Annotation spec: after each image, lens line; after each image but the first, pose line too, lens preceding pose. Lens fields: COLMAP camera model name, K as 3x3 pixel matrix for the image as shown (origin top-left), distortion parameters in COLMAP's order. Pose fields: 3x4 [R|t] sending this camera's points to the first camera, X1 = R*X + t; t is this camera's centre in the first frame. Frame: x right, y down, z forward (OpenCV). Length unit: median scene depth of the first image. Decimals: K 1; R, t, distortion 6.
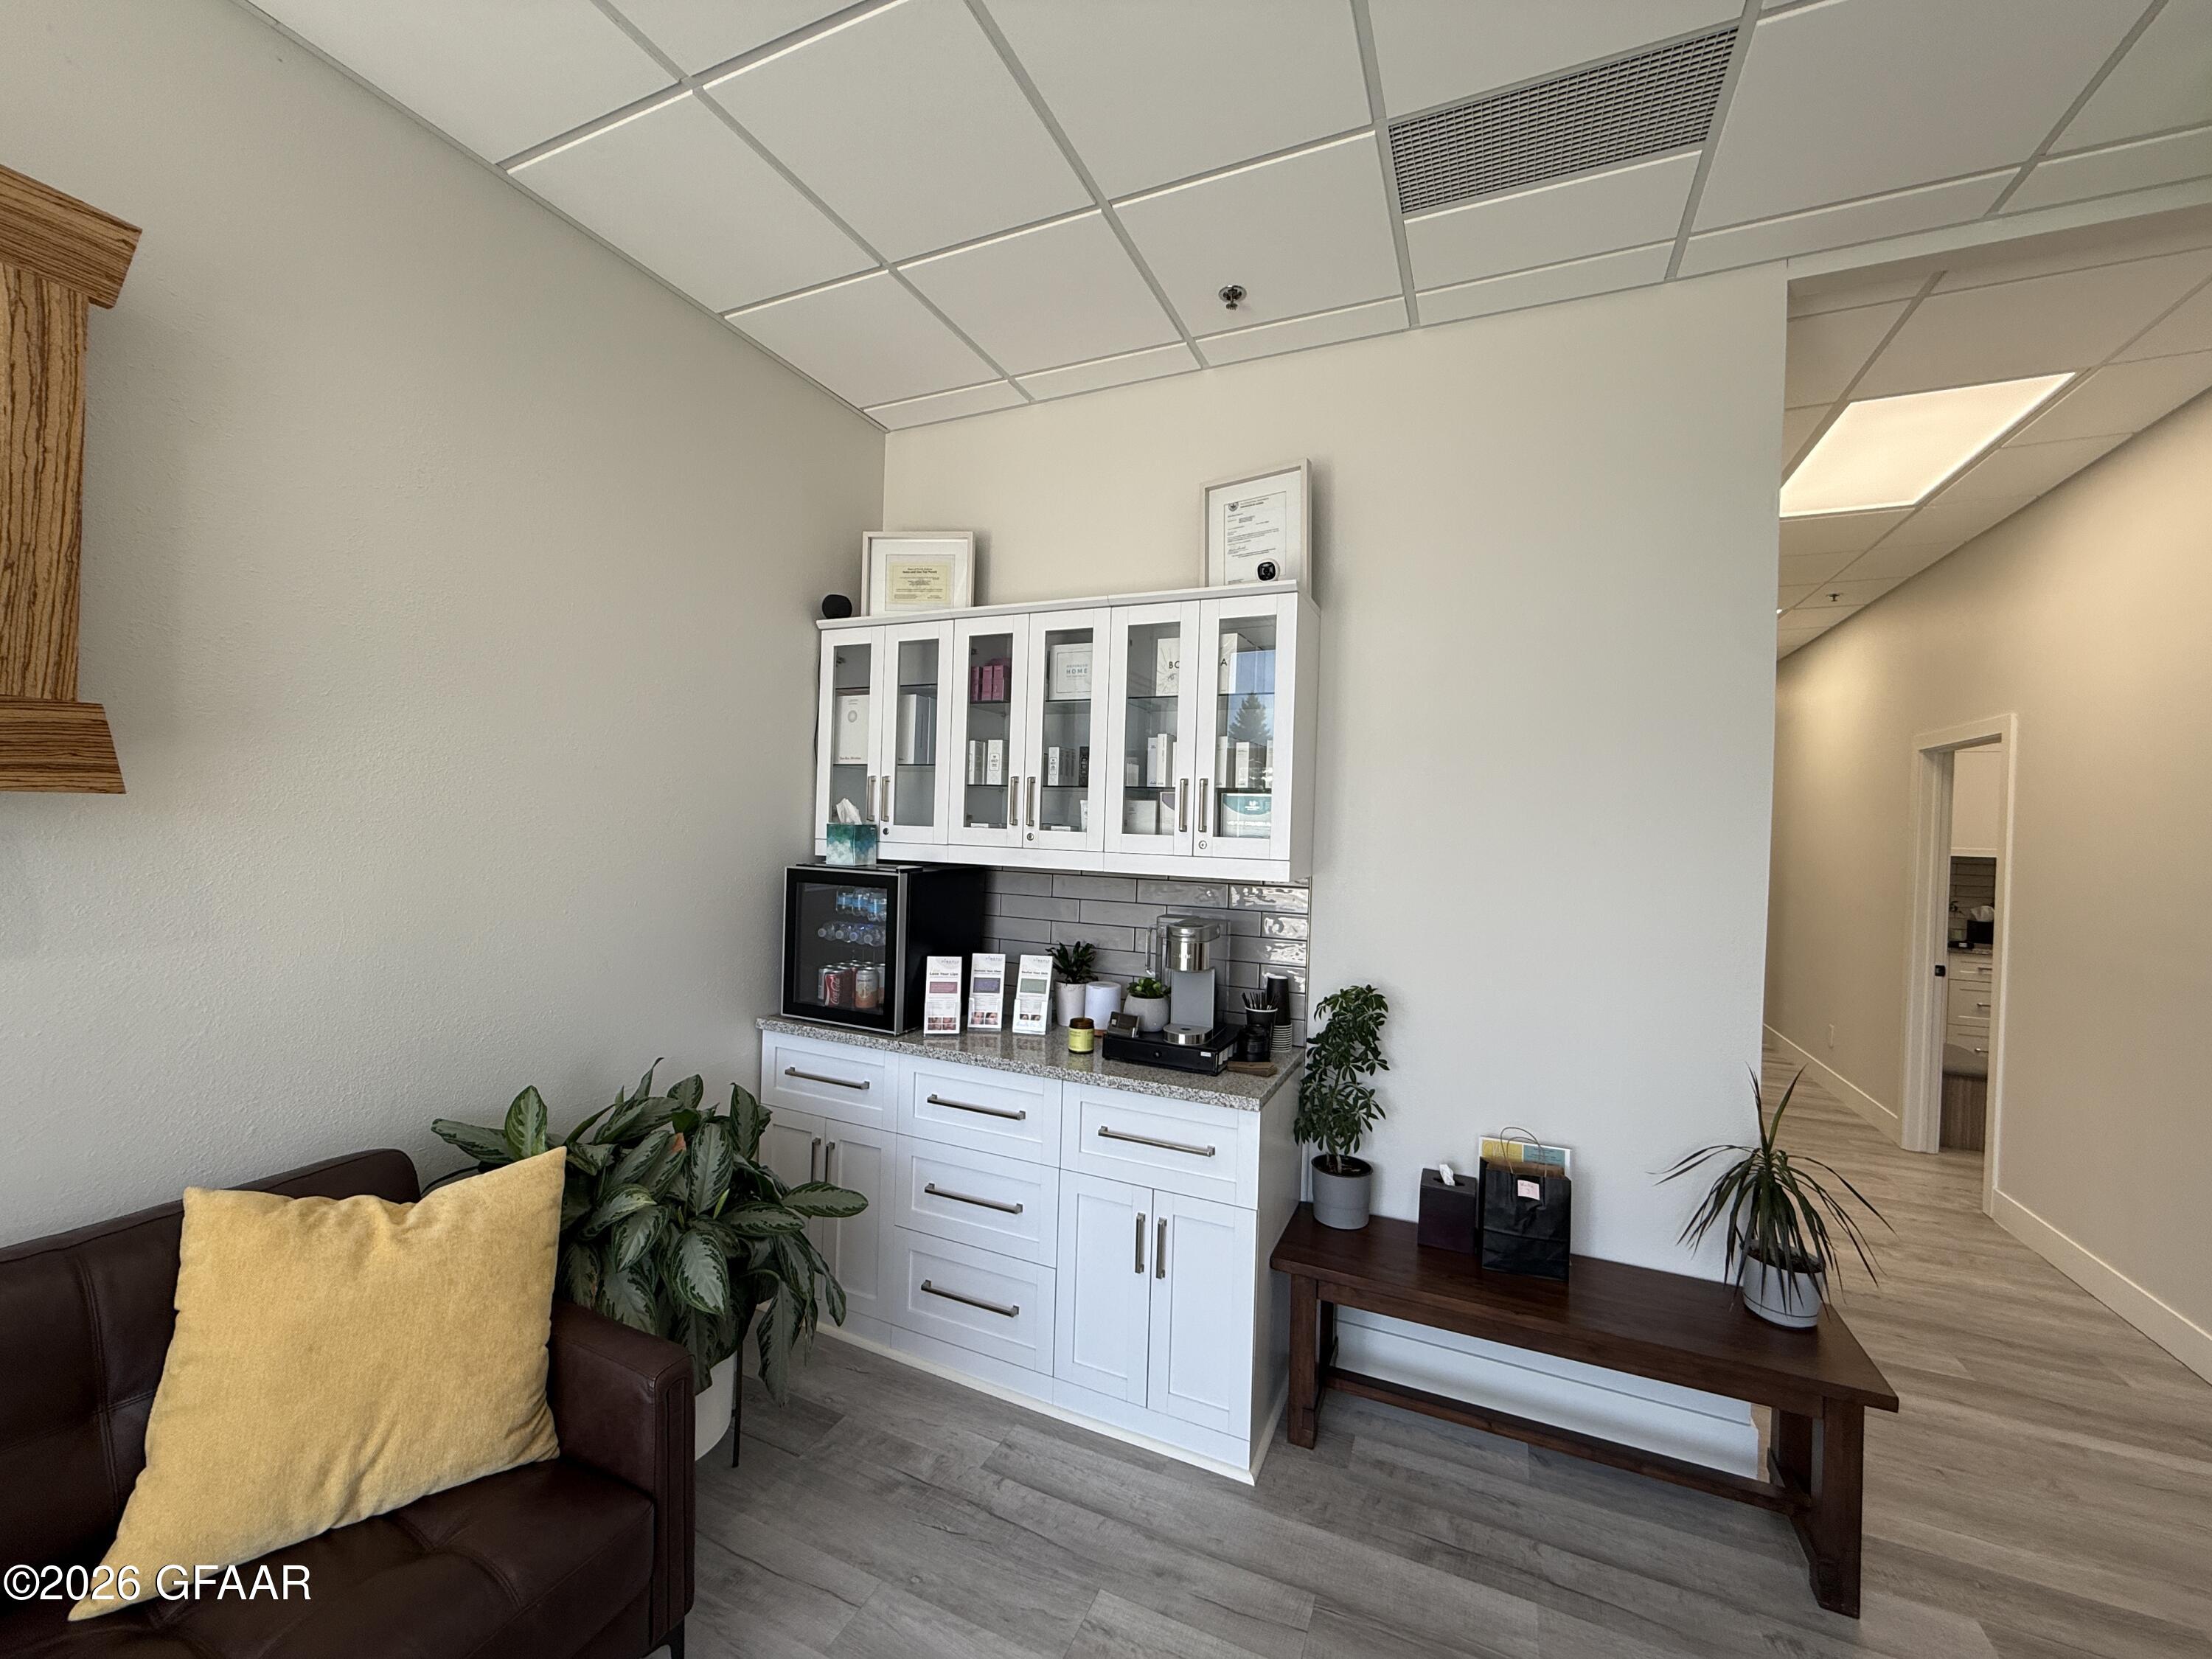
lens RADIAL K [[883.8, 0, 1104.8], [0, 883.8, 828.9], [0, 0, 1]] dist [-0.000297, -0.000022]
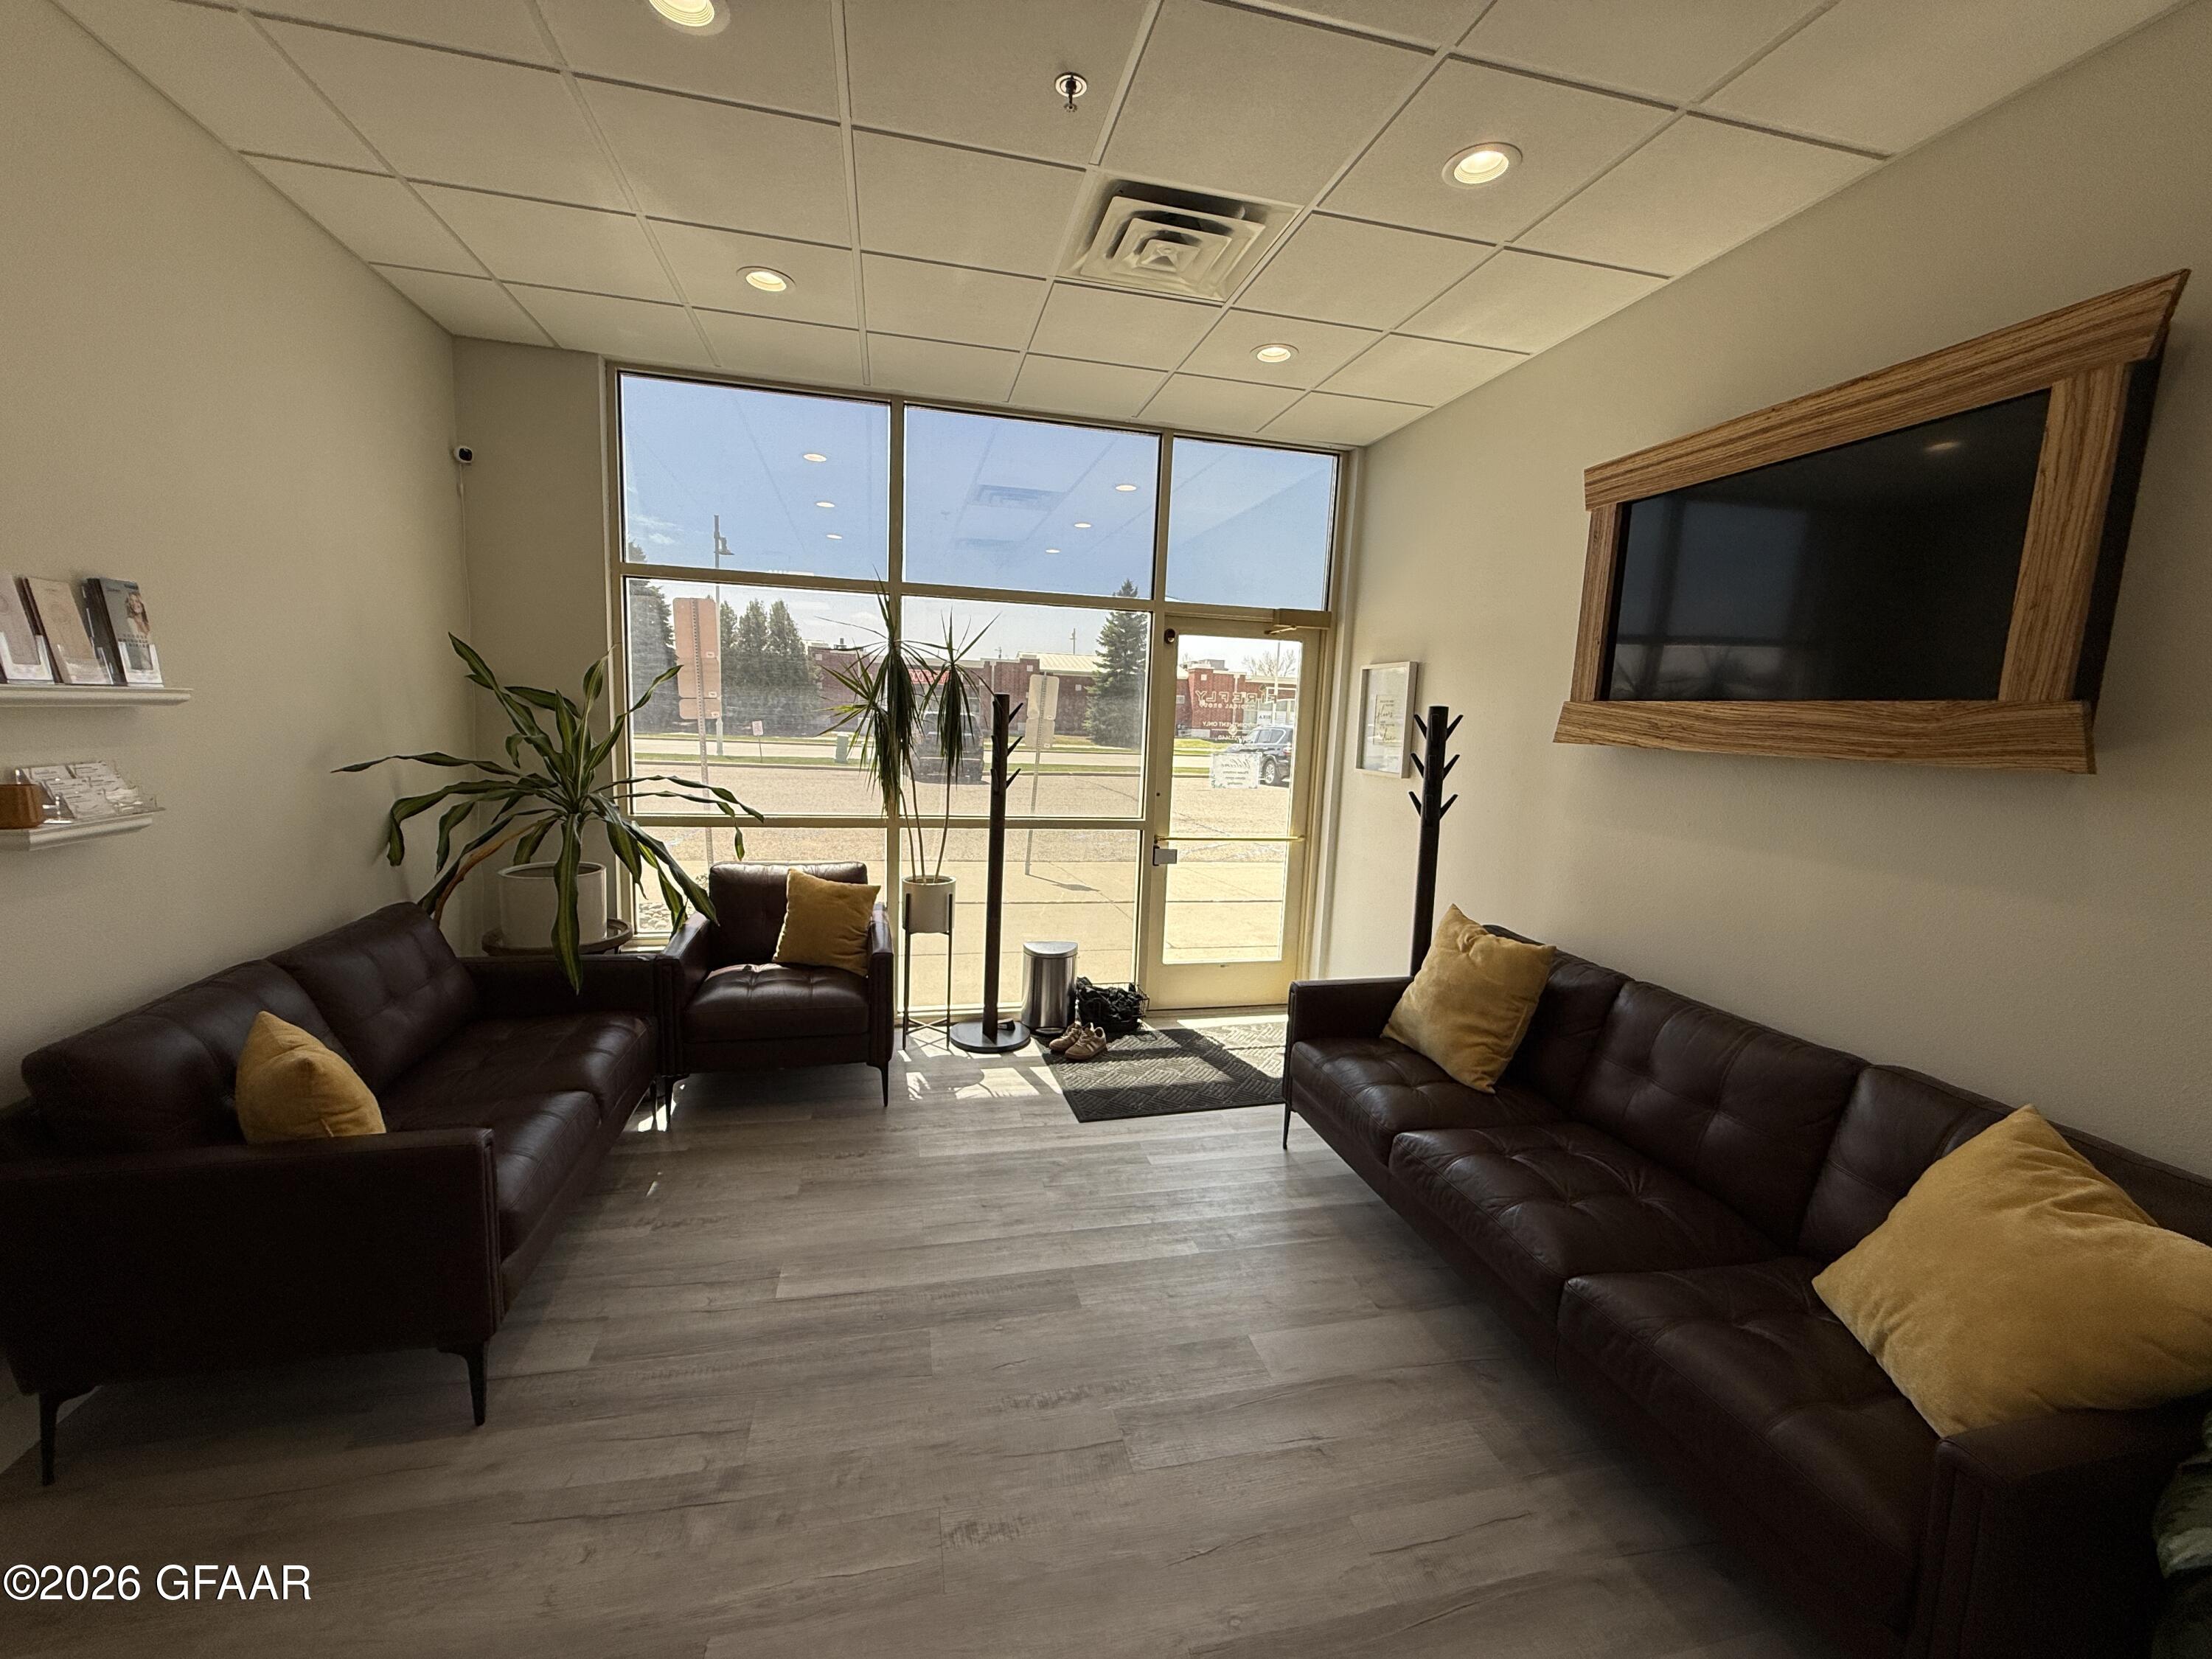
lens RADIAL K [[883.8, 0, 1102.9], [0, 883.8, 832.2], [0, 0, 1]] dist [-0.000297, -0.000022]
pose [[-0.789729, 0.012976, -0.613318, 0.693218], [-0.069935, 0.991354, 0.111024, -0.001356], [0.609456, 0.130571, -0.781994, 1.175411]]
